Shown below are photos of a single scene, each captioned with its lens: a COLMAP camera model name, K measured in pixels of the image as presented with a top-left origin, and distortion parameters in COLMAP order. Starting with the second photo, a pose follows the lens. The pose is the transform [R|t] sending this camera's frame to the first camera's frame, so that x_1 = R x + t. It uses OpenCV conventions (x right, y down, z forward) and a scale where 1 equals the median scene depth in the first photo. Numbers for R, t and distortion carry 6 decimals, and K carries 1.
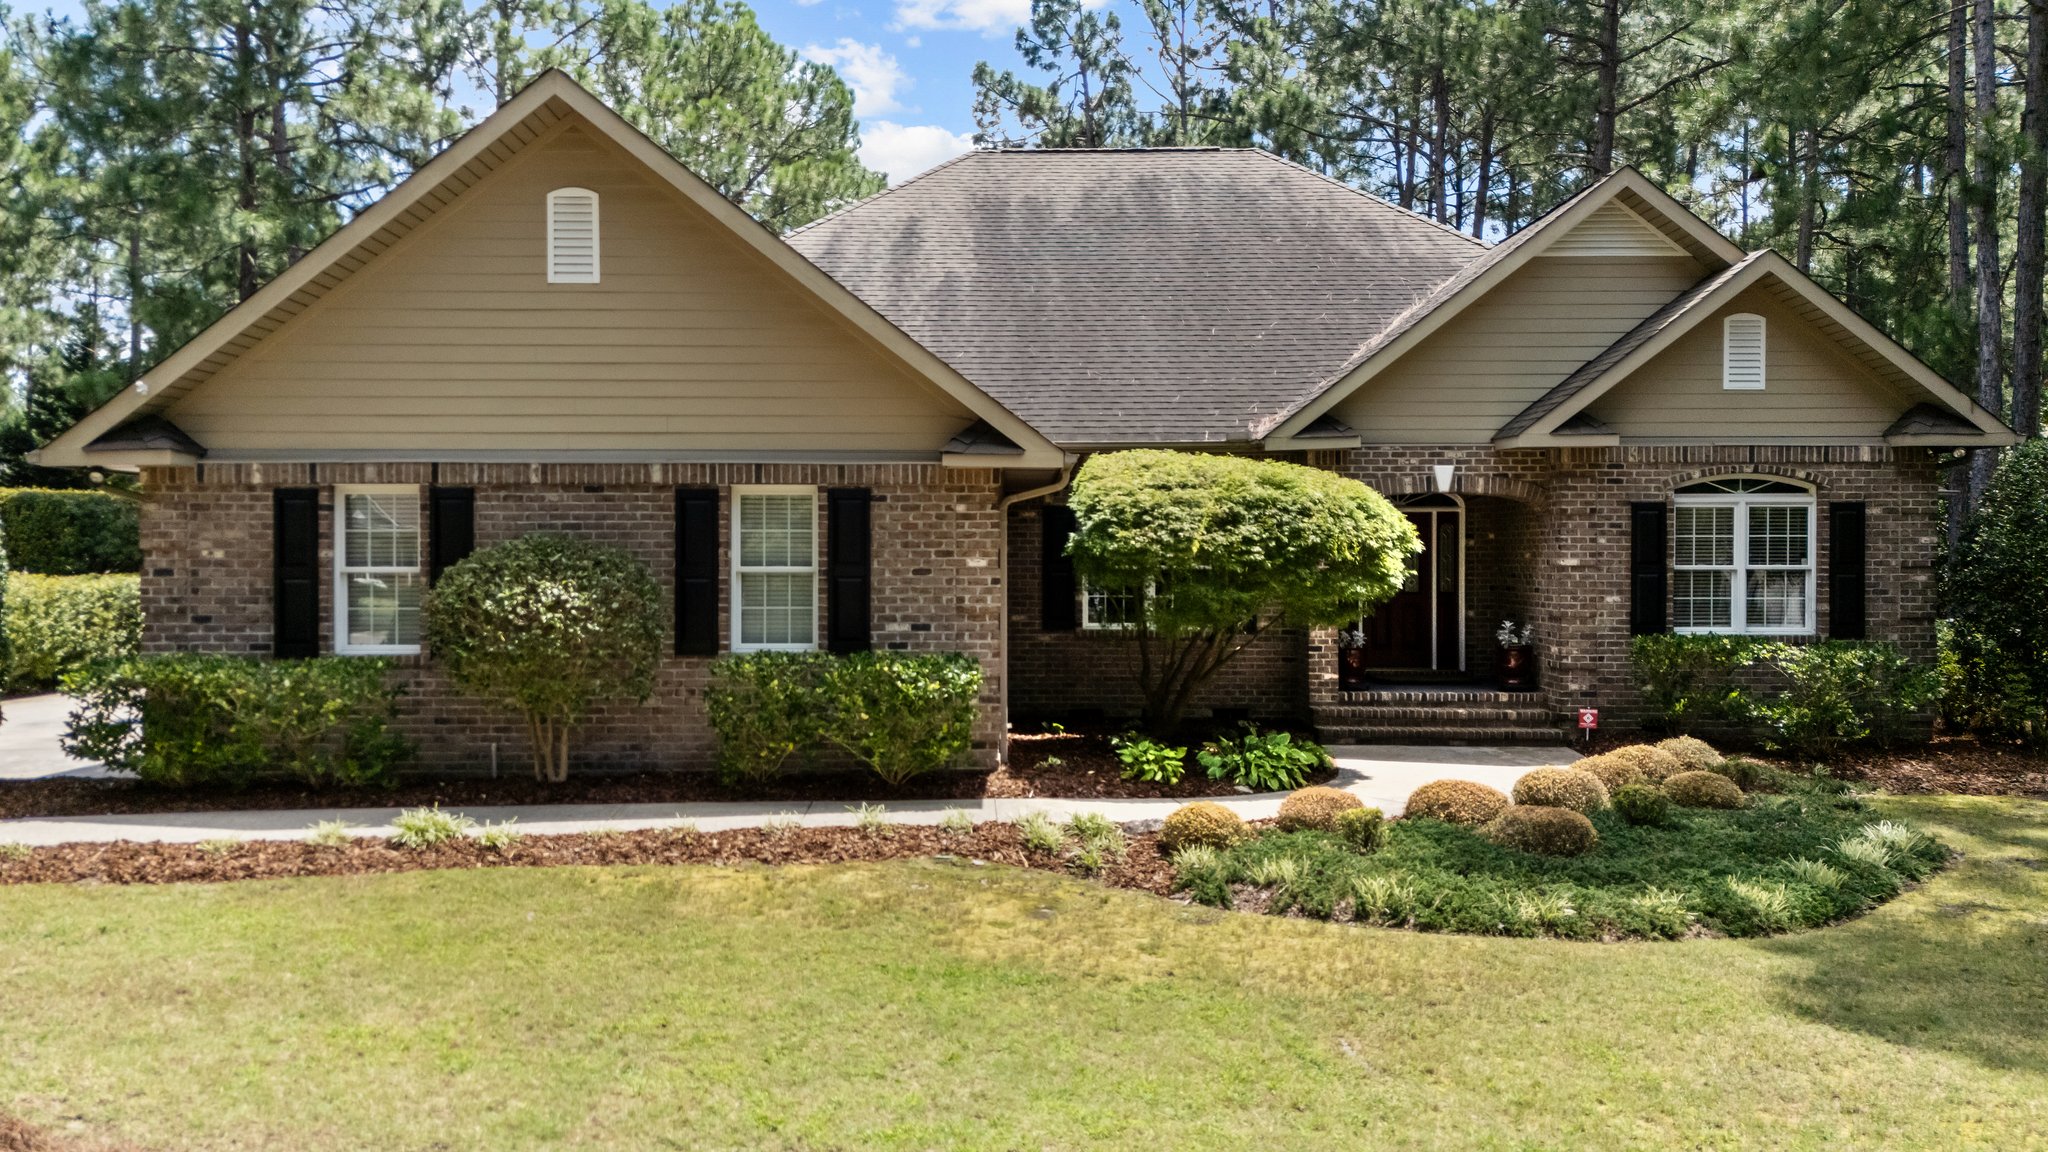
lens RADIAL K [[1543.5, 0, 1024.0], [0, 1543.5, 576.0], [0, 0, 1]] dist [0.042781, -0.004931]
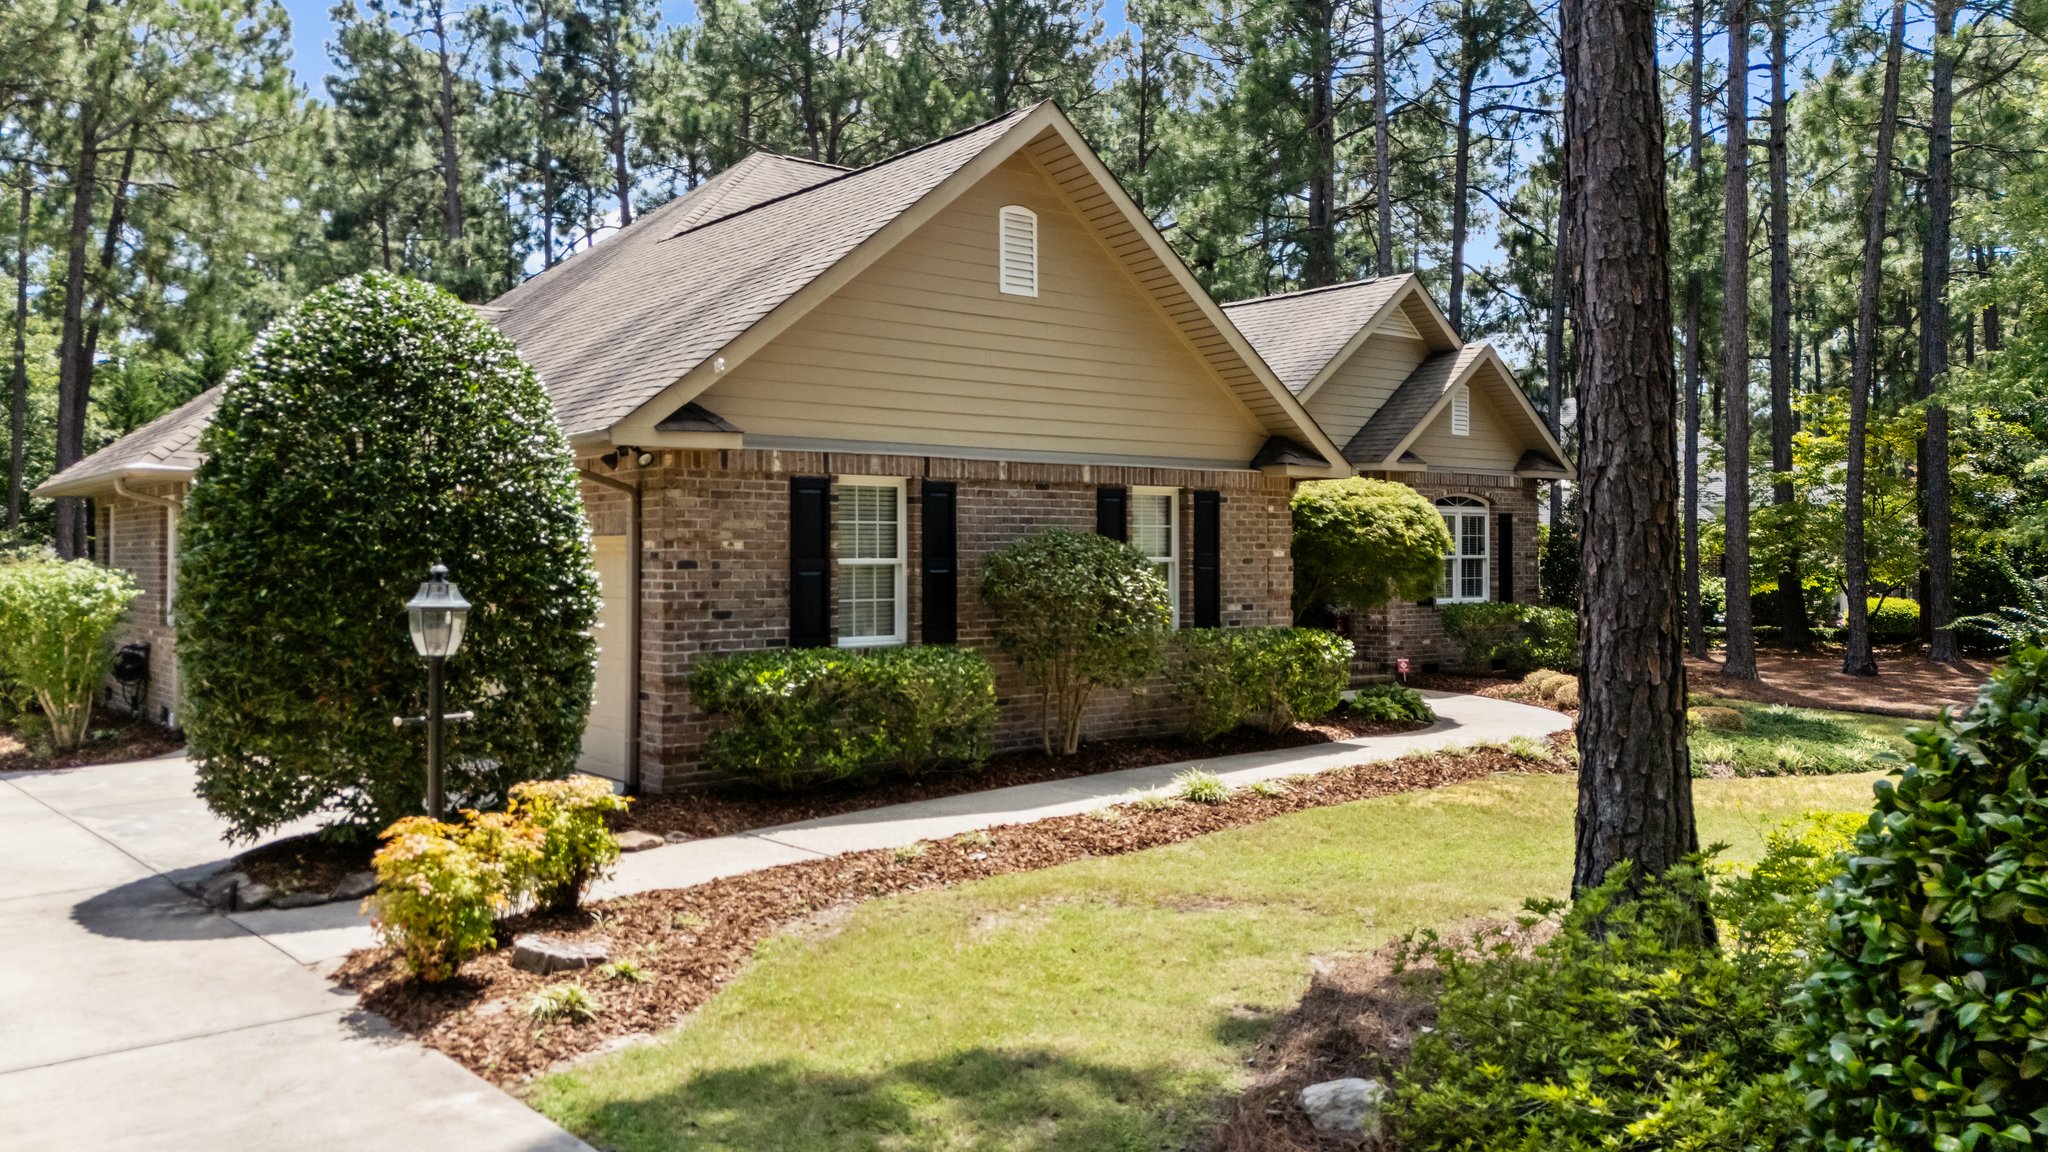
lens RADIAL K [[1535.3, 0, 1030.2], [0, 1535.3, 540.0], [0, 0, 1]] dist [0.096100, -0.066528]
pose [[0.772810, 0.005124, 0.634617, -0.775725], [0.006218, 0.999858, -0.015644, -0.001211], [-0.634607, 0.016036, 0.772669, 0.136977]]
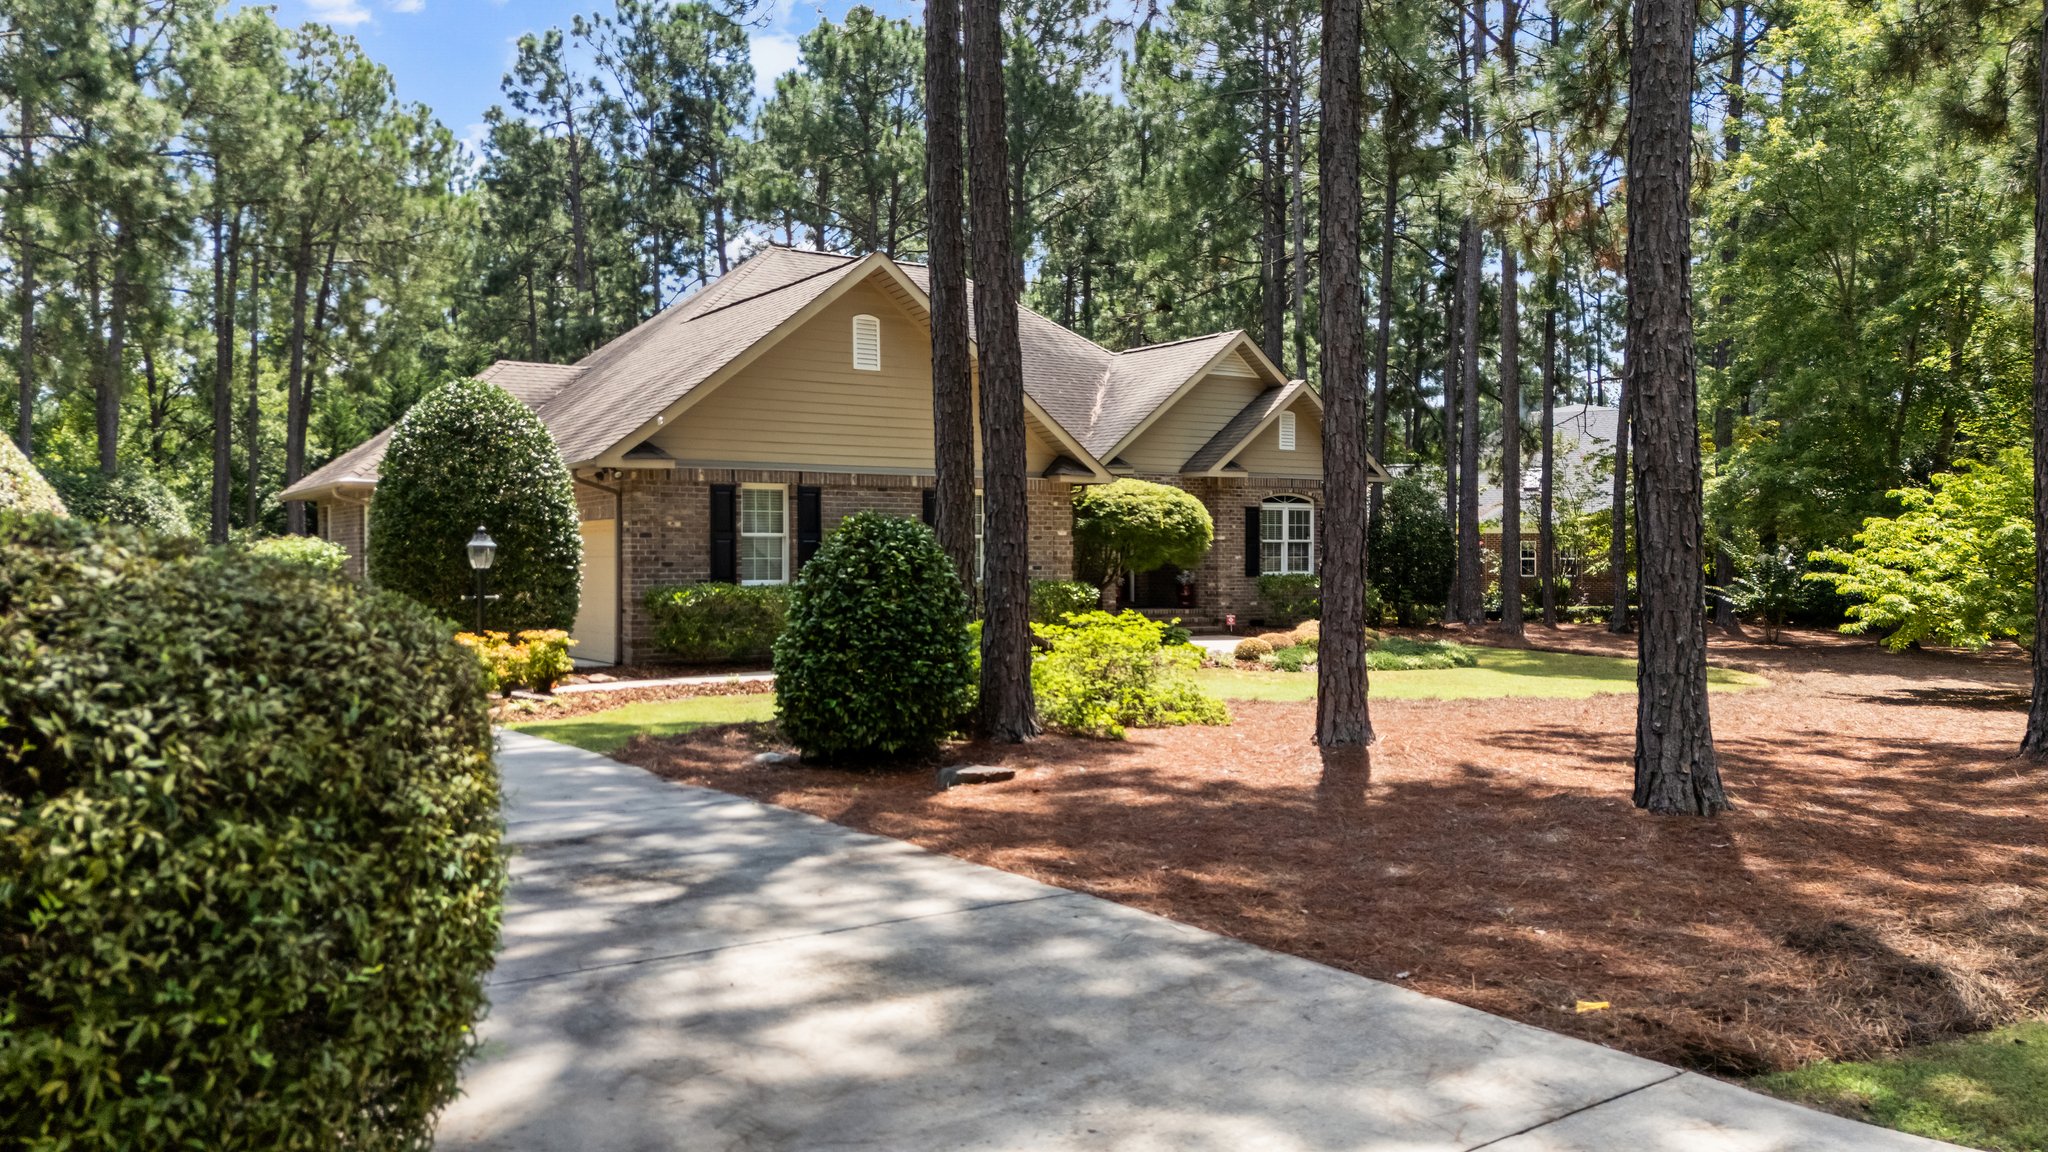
lens RADIAL K [[1531.3, 0, 1024.0], [0, 1531.3, 576.0], [0, 0, 1]] dist [0.082058, -0.004326]
pose [[0.833487, -0.007673, 0.552485, -0.878059], [0.006461, 0.999971, 0.004141, 0.028166], [-0.552501, 0.000118, 0.833512, -0.419943]]
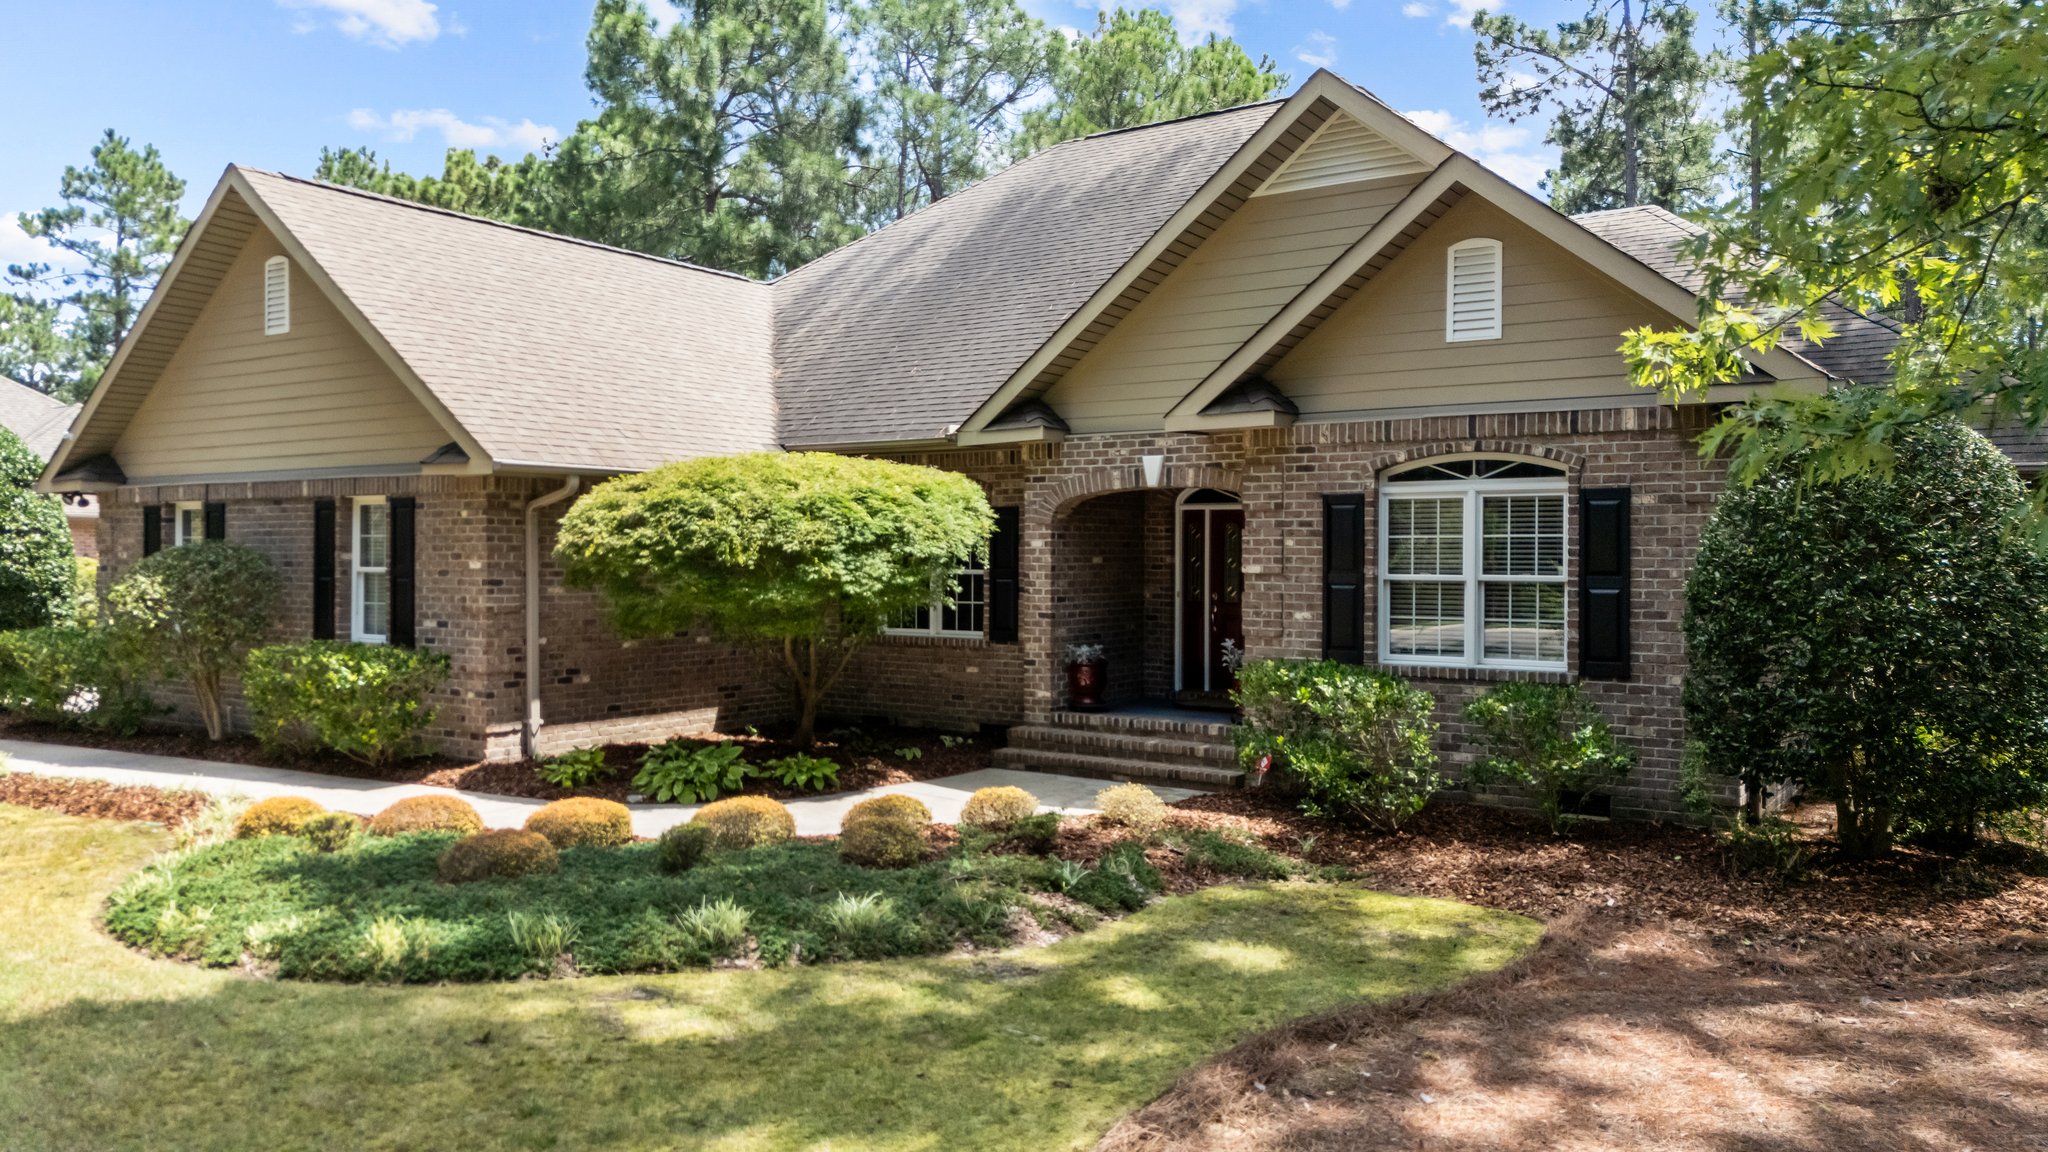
lens RADIAL K [[1526.9, 0, 1024.0], [0, 1526.9, 576.0], [0, 0, 1]] dist [0.156952, -0.379984]
pose [[0.824021, 0.009855, -0.566474, 0.710746], [-0.010372, 0.999944, 0.002308, -0.005960], [0.566465, 0.003974, 0.824076, 0.266356]]
